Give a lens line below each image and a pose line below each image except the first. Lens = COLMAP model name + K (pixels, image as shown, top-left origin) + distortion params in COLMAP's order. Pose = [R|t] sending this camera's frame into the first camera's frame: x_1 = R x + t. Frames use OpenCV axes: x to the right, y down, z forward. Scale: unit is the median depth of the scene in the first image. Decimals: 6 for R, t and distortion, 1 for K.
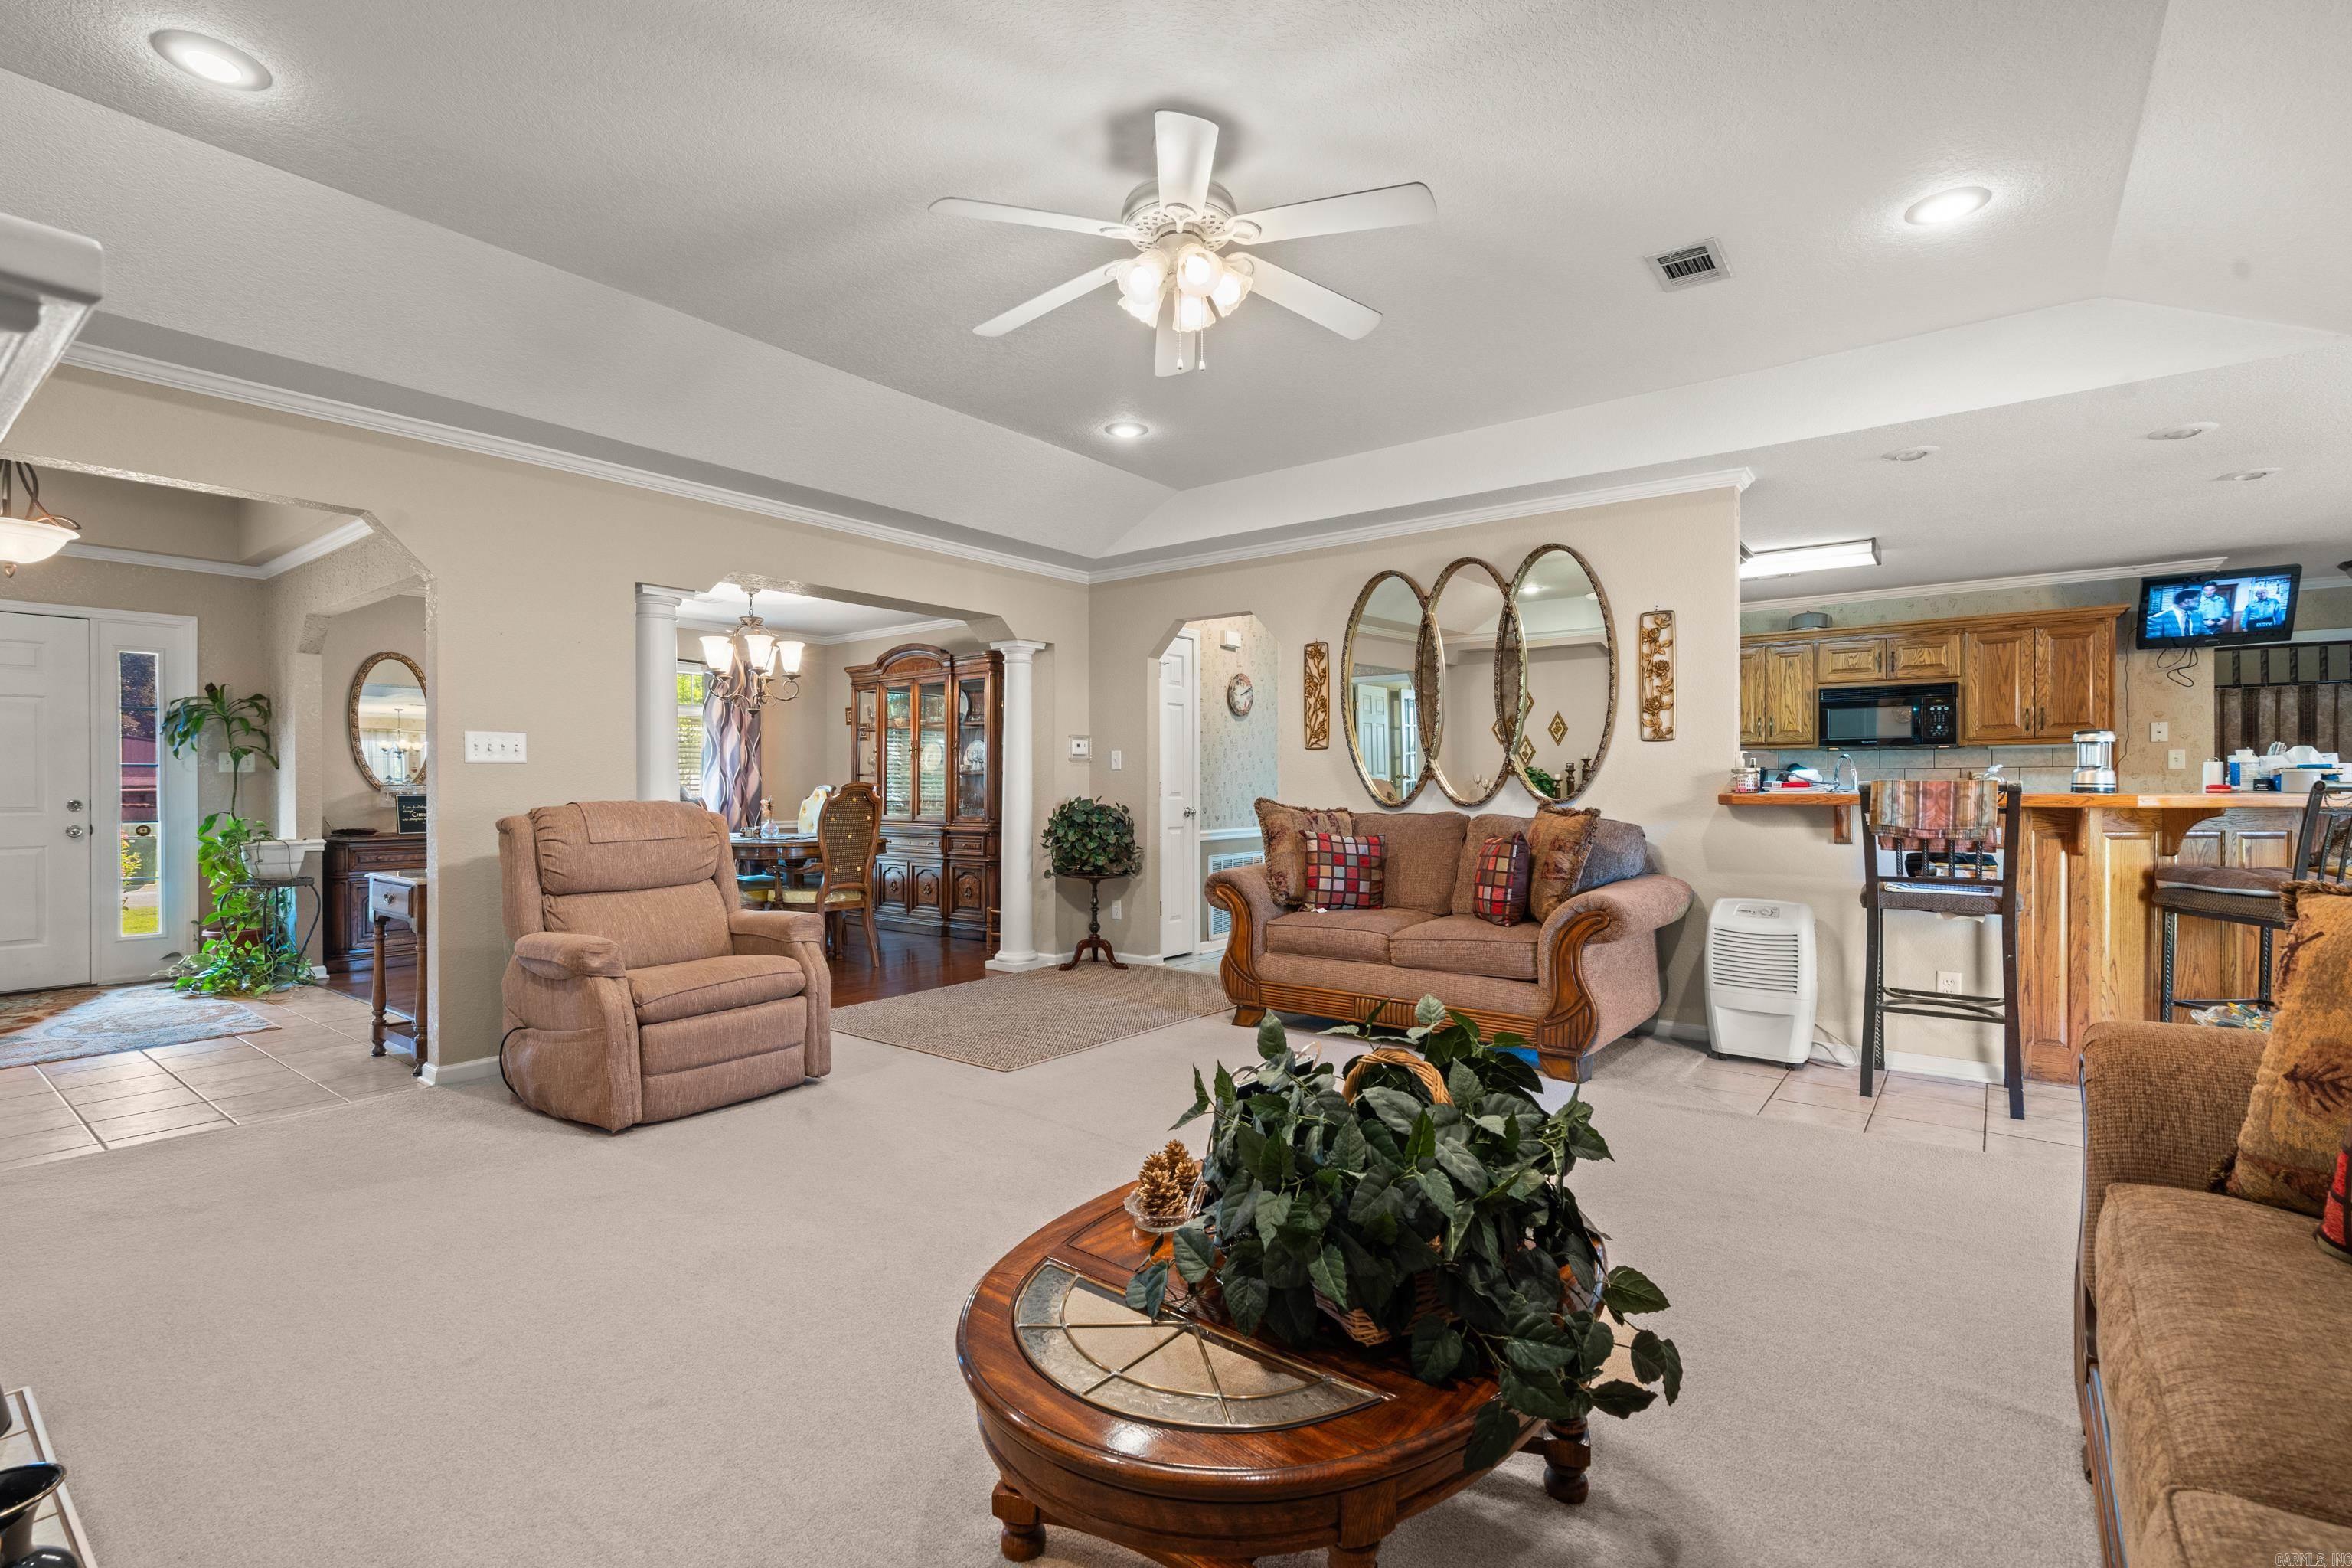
lens RADIAL K [[1071.1, 0, 1175.7], [0, 1071.1, 785.3], [0, 0, 1]] dist [-0.007315, 0.003120]
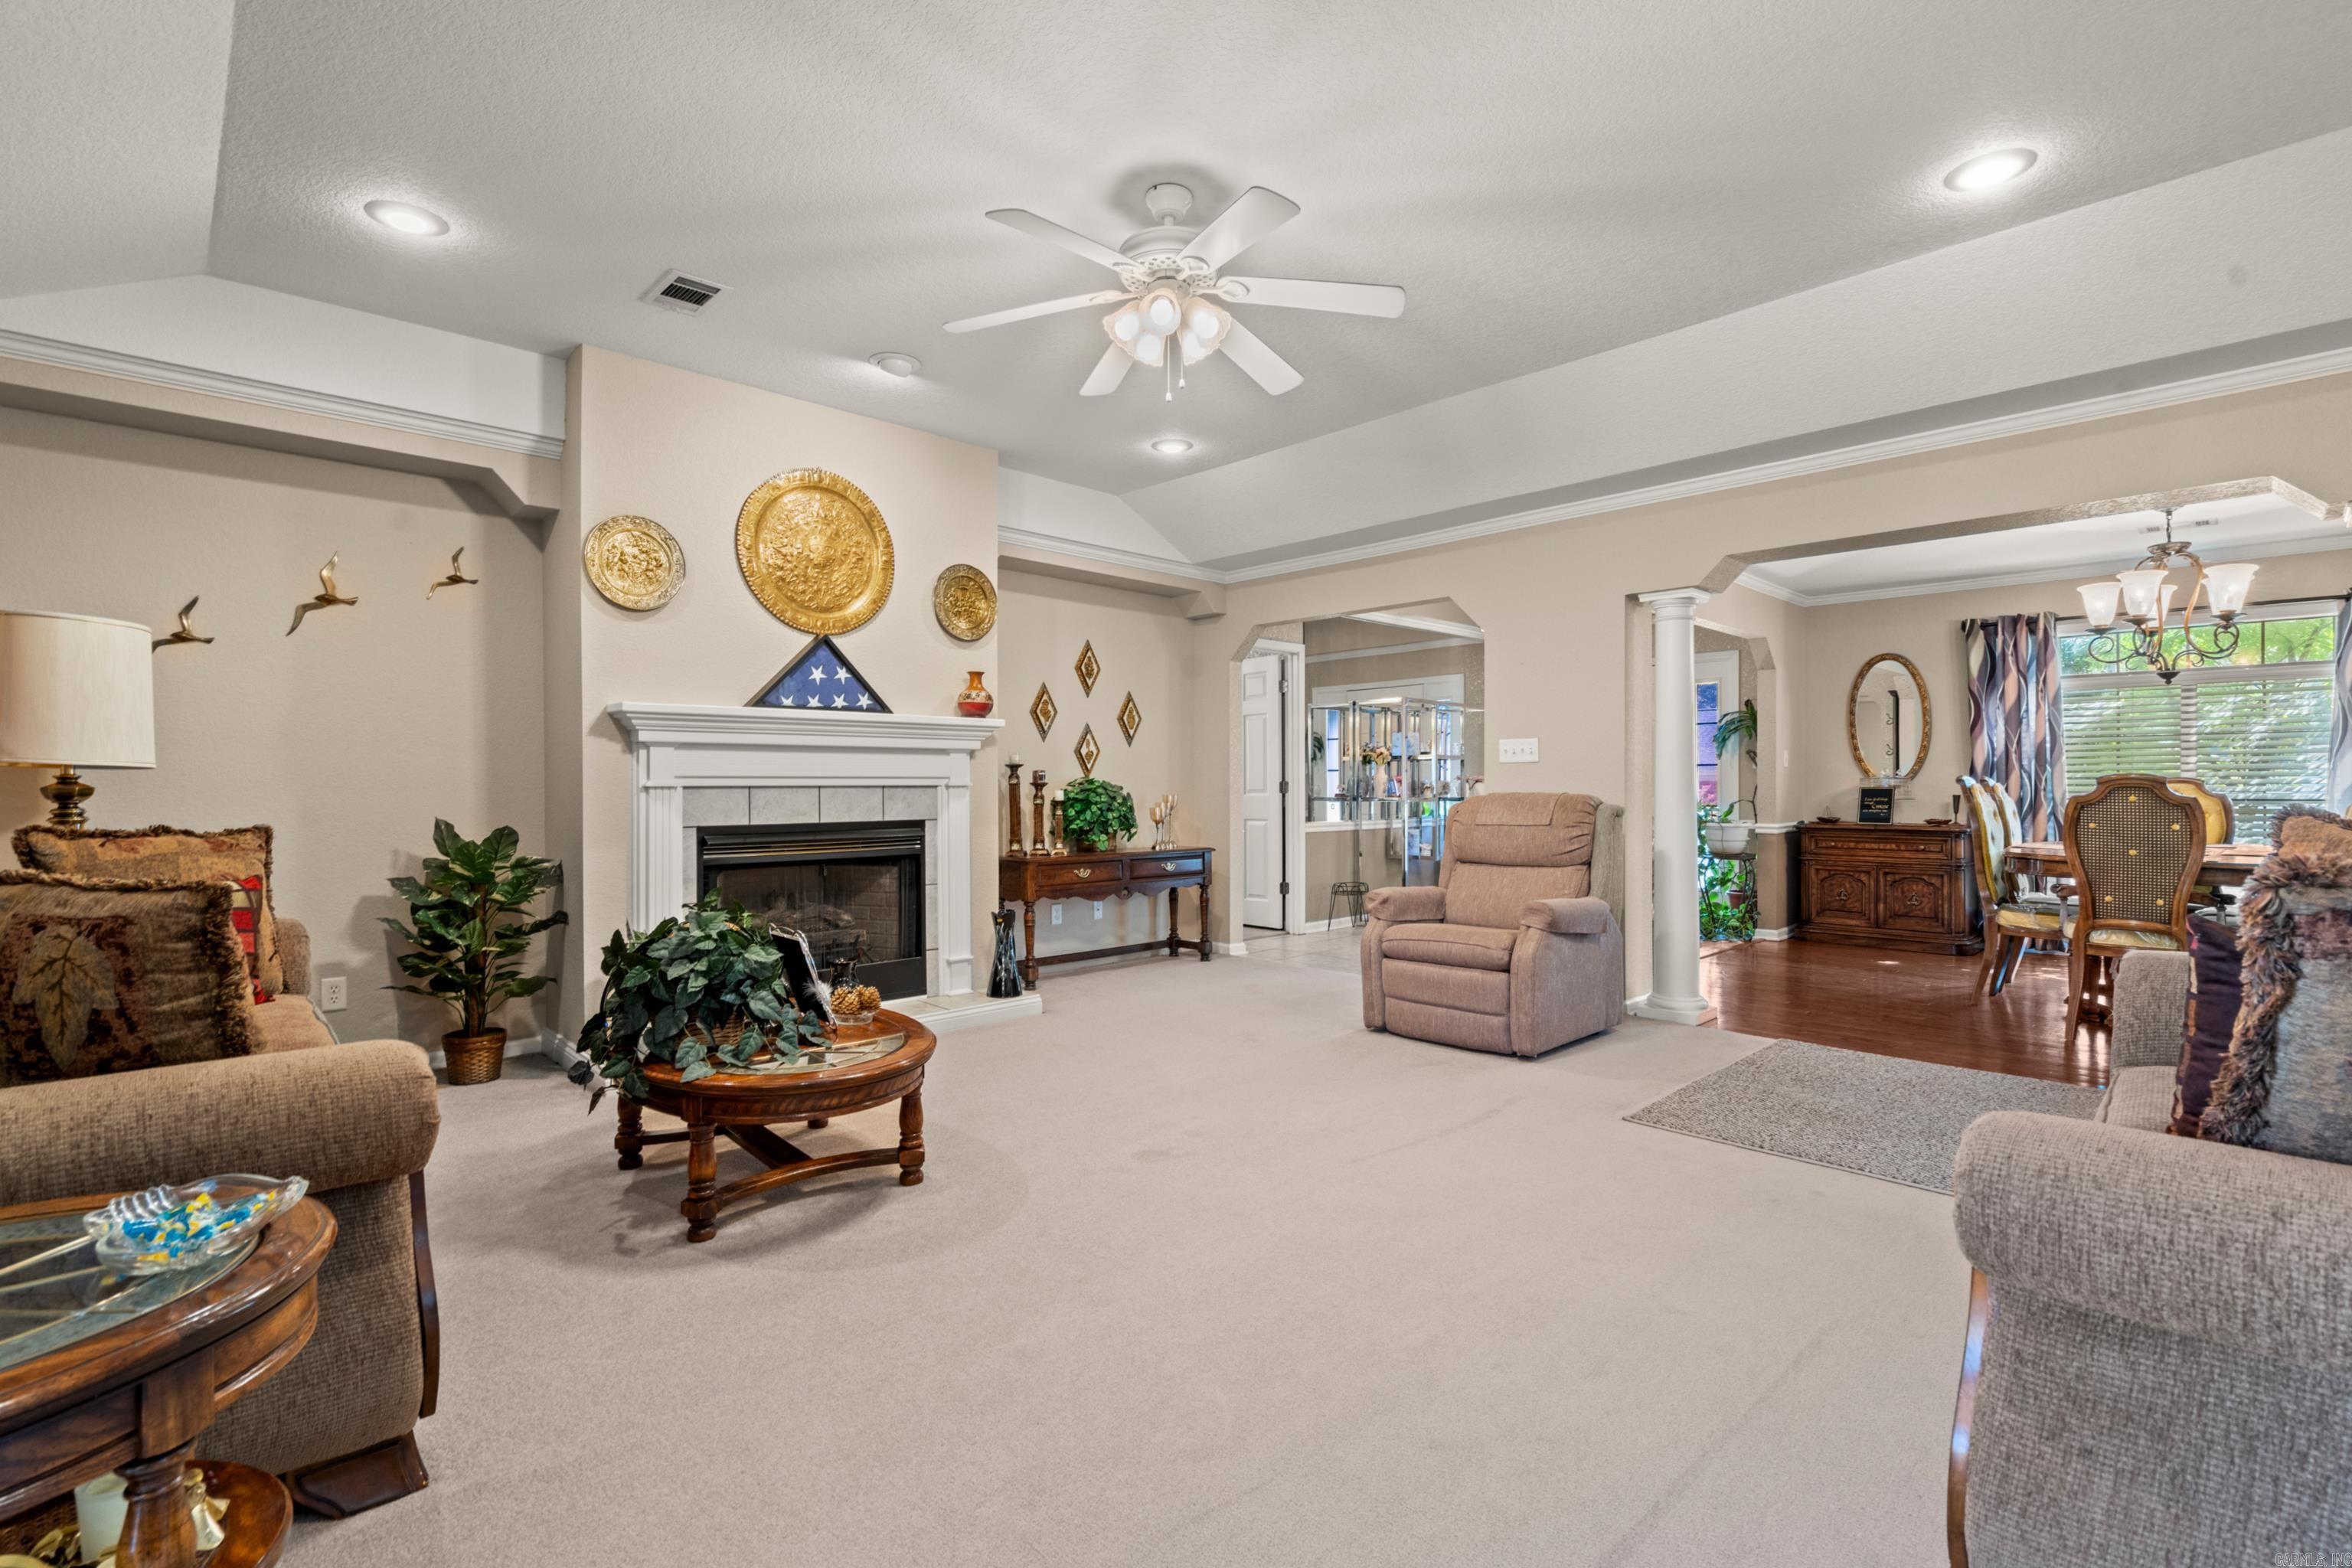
lens RADIAL K [[1071.1, 0, 1162.7], [0, 1071.1, 783.7], [0, 0, 1]] dist [-0.007315, 0.003120]
pose [[-0.146940, 0.002321, -0.989143, 0.462491], [0.002388, 0.999995, 0.001992, 0.000900], [0.989142, -0.002070, -0.146945, 0.488138]]
